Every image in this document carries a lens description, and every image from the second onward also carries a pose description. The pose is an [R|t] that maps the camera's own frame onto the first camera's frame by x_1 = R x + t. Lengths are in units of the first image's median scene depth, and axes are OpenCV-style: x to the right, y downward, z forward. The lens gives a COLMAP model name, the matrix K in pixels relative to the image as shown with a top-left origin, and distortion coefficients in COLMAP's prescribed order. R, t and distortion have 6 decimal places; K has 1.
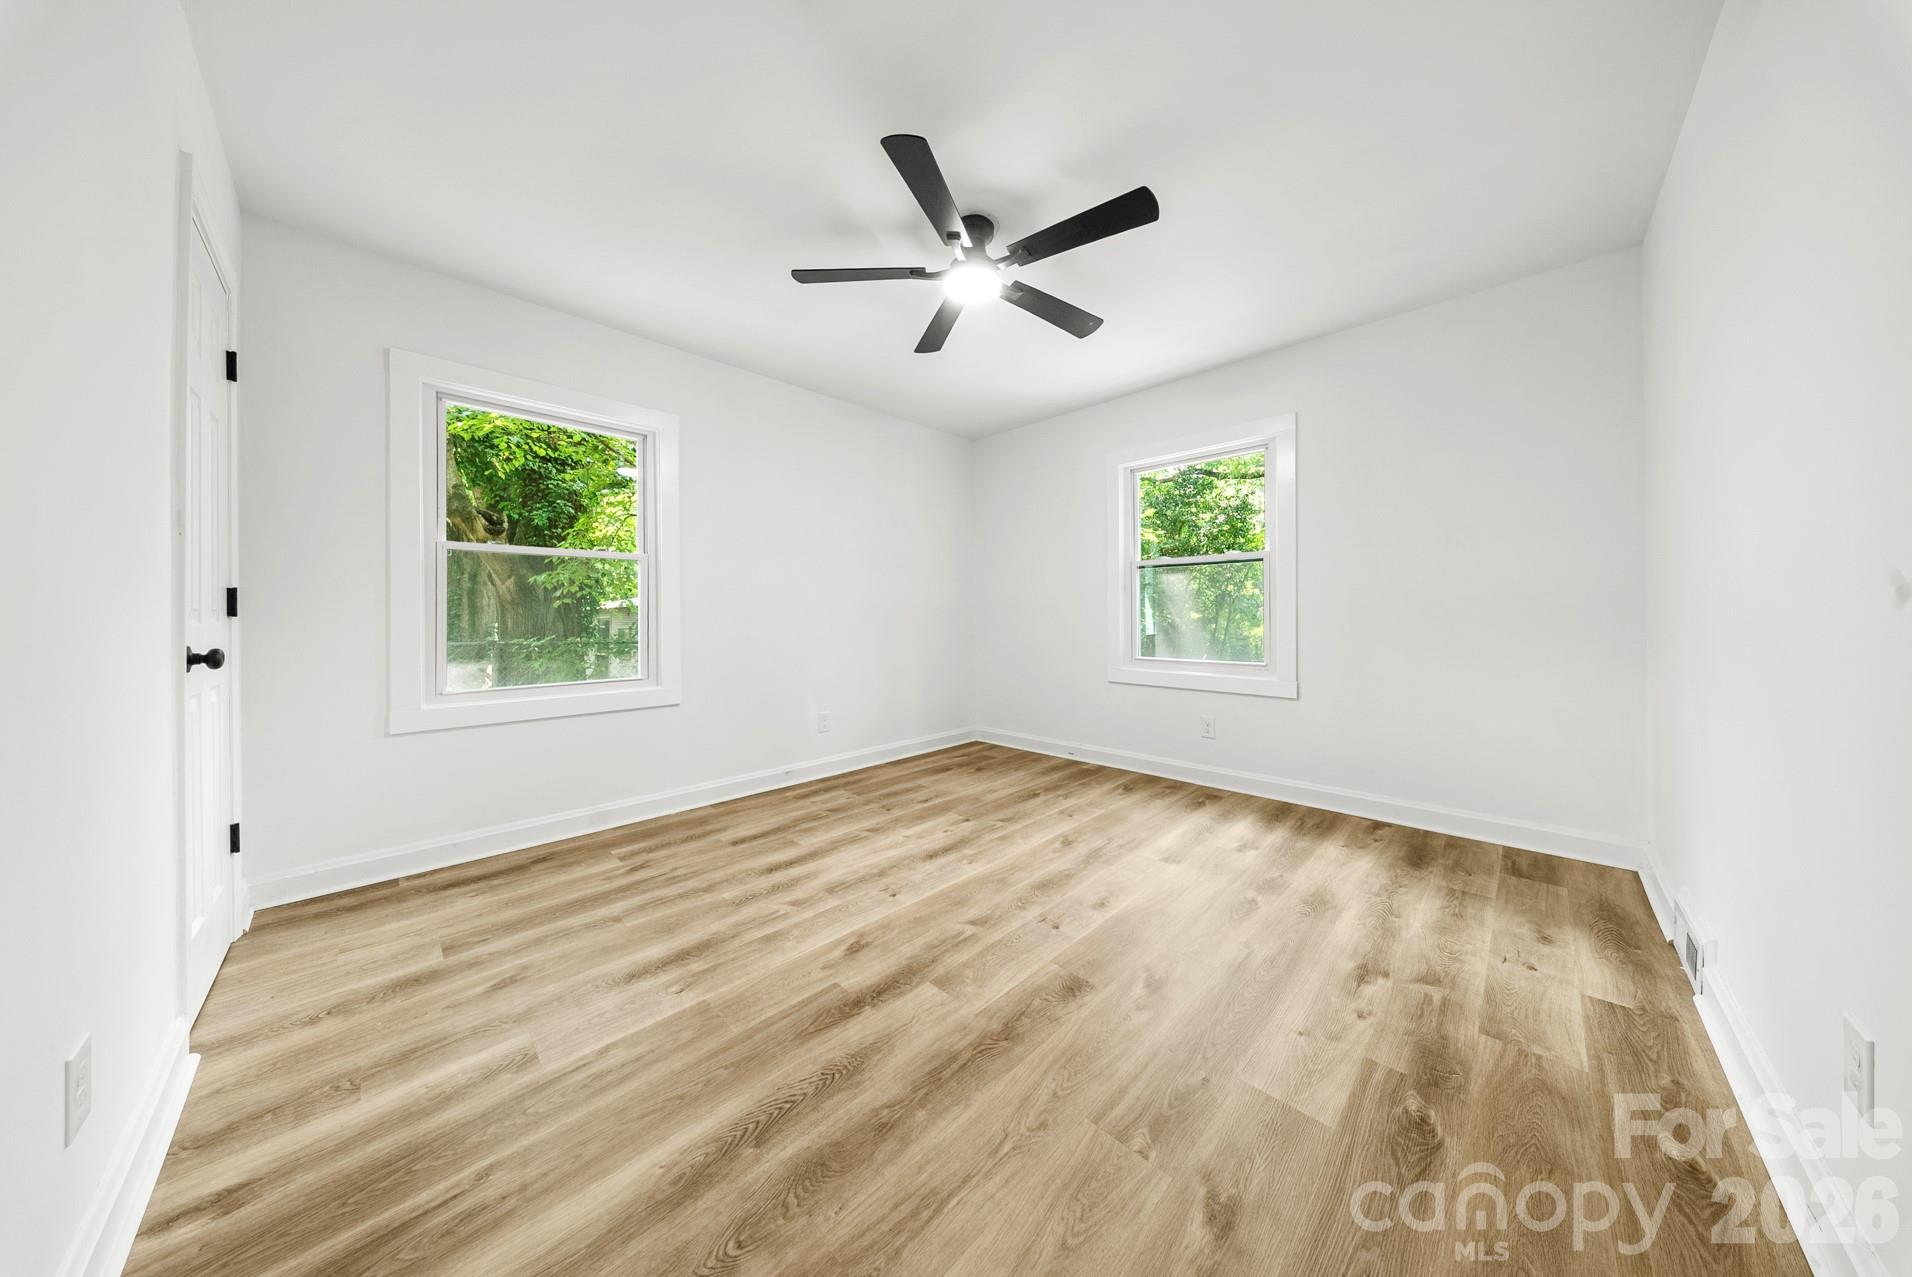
lens RADIAL K [[563.7, 0, 956.0], [0, 563.7, 638.5], [0, 0, 1]] dist [0.007902, -0.004464]
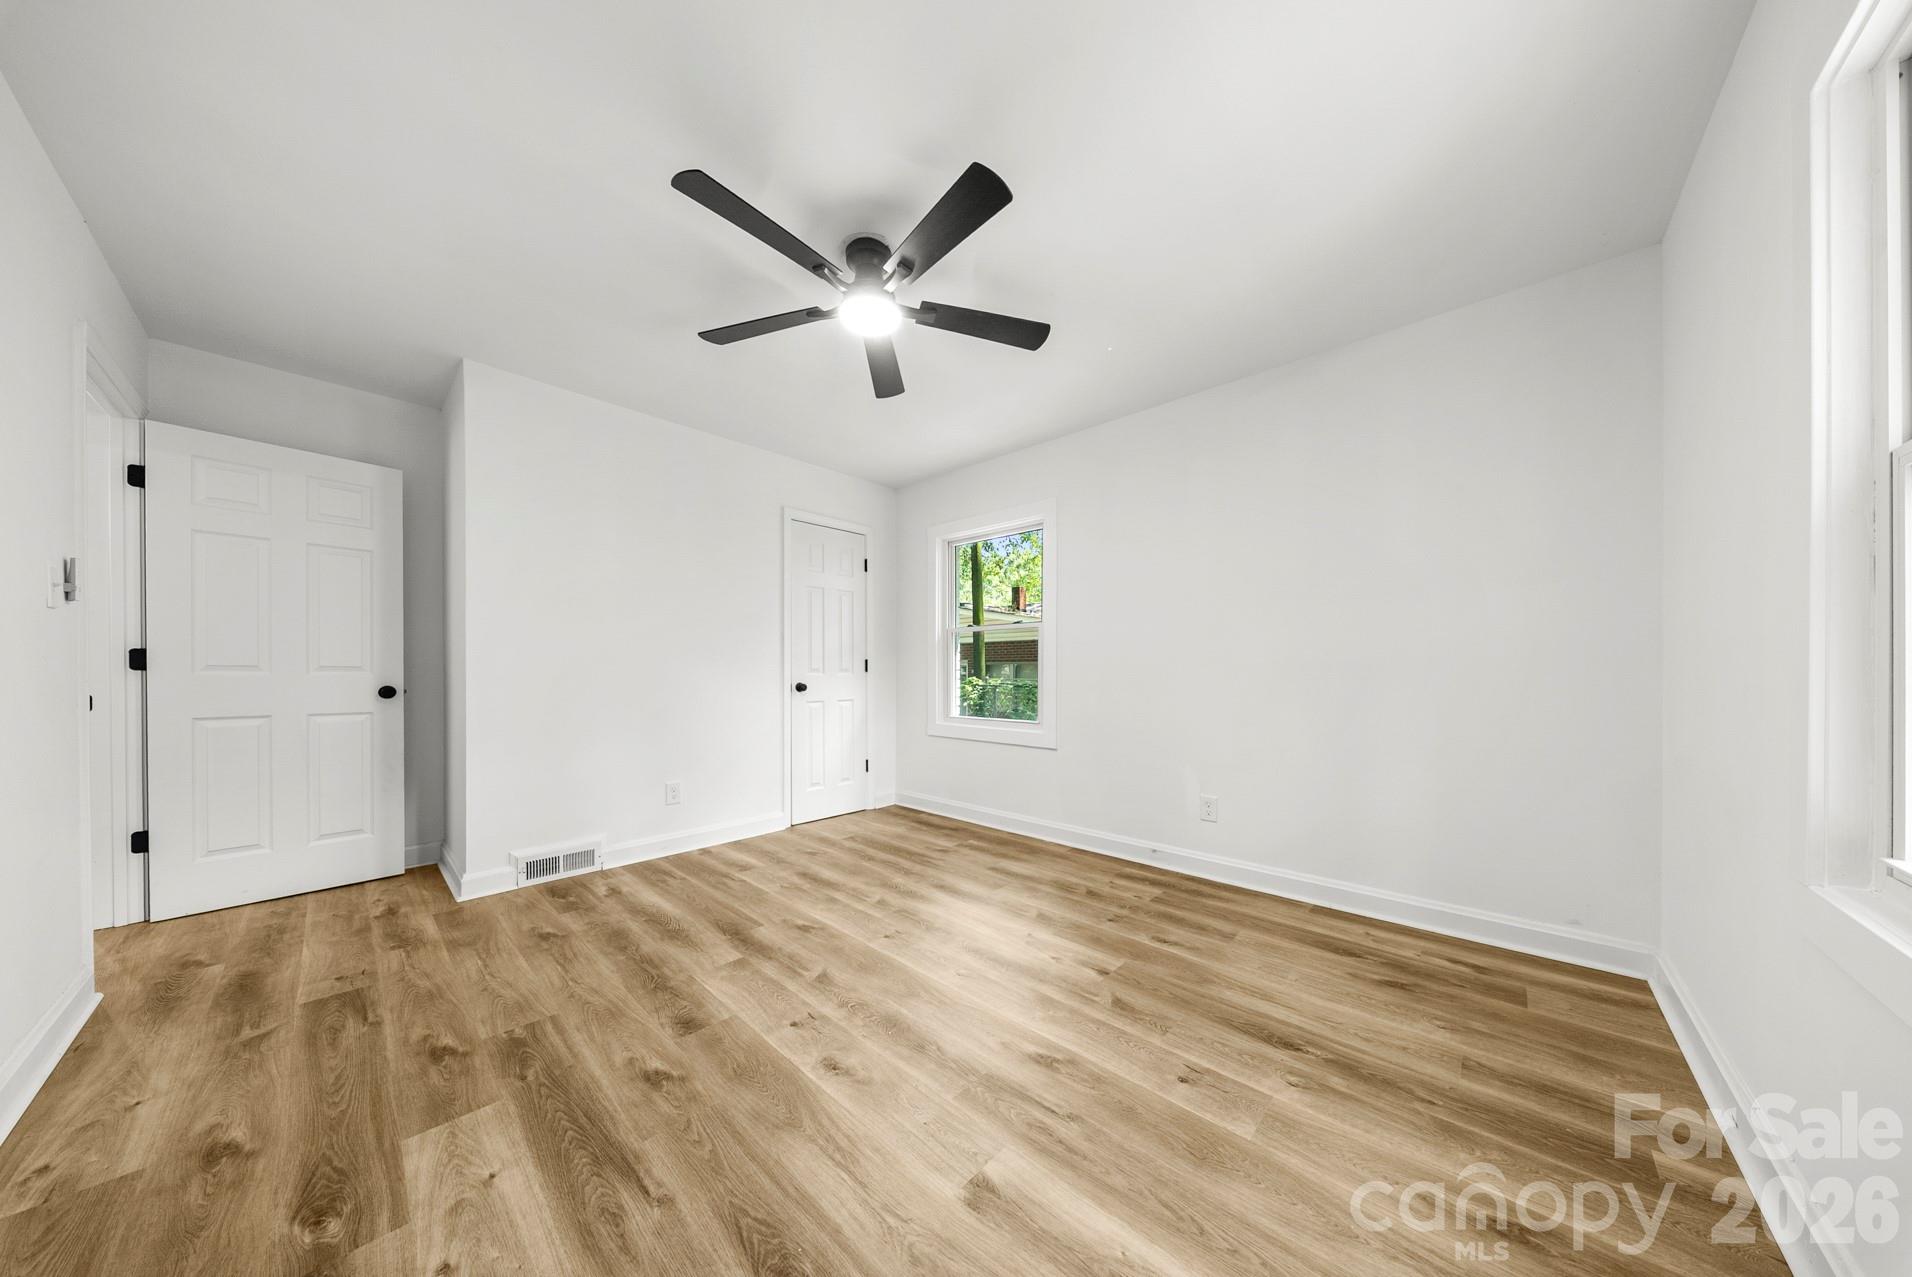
lens RADIAL K [[579.6, 0, 957.1], [0, 579.6, 703.6], [0, 0, 1]] dist [0.007861, -0.002472]
pose [[0.038576, 0.061619, -0.997354, 1.042484], [-0.041687, 0.997327, 0.060005, -0.059429], [0.998386, 0.039262, 0.041042, 1.163950]]
